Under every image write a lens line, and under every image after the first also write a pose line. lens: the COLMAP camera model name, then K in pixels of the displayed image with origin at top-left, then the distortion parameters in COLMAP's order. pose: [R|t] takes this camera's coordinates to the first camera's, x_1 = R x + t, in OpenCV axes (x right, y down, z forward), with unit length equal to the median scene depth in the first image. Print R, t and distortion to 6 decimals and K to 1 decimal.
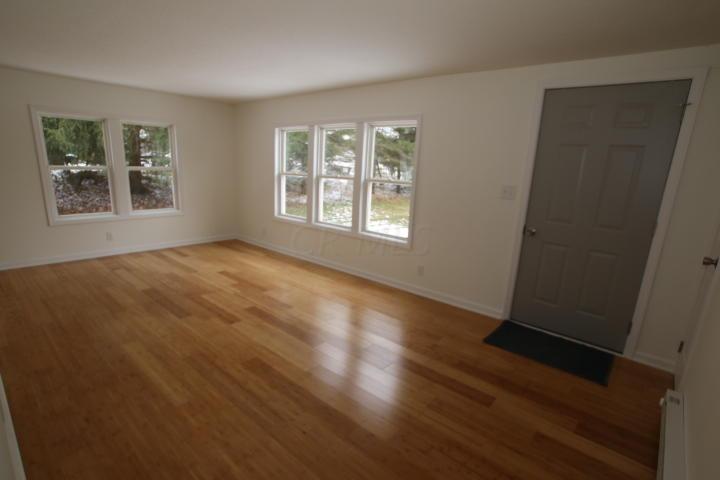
lens RADIAL K [[365.2, 0, 361.1], [0, 365.2, 259.9], [0, 0, 1]] dist [-0.042257, 0.000446]
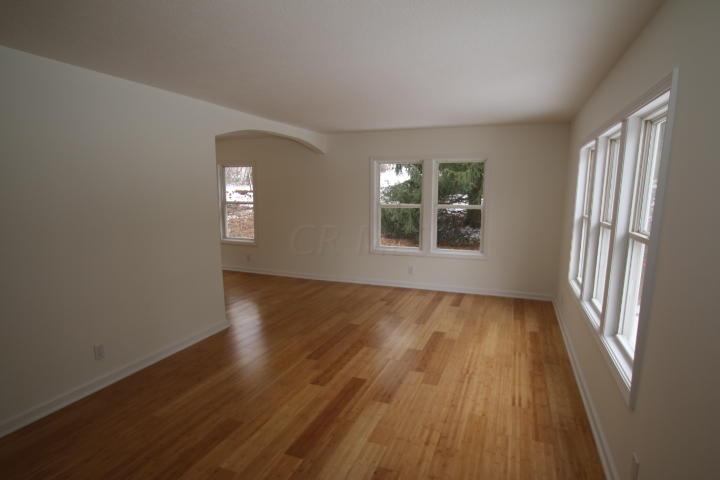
lens RADIAL K [[402.4, 0, 359.7], [0, 402.4, 260.1], [0, 0, 1]] dist [-0.081756, 0.000534]
pose [[0.344494, 0.123764, -0.930595, 0.369595], [-0.226385, 0.972970, 0.045595, -0.125841], [0.911084, 0.194966, 0.363200, 0.482636]]
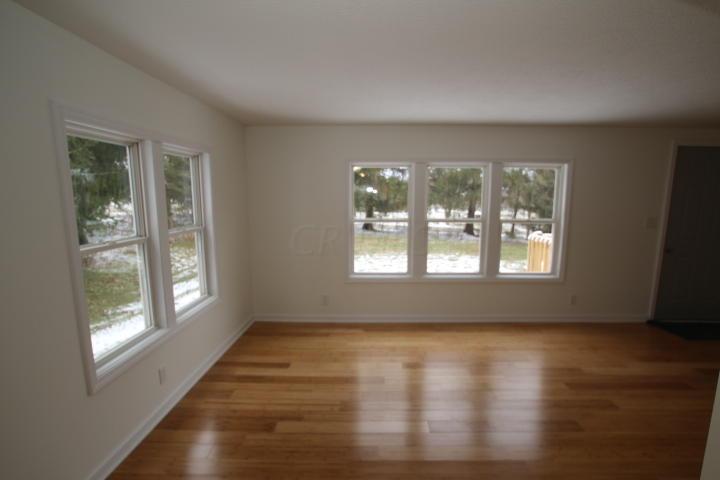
lens RADIAL K [[371.9, 0, 361.7], [0, 371.9, 257.0], [0, 0, 1]] dist [-0.036782, 0.002042]
pose [[0.761664, -0.143388, 0.631909, -0.877448], [0.199704, 0.979683, -0.018409, -0.178024], [-0.616431, 0.140216, 0.774824, 0.466128]]
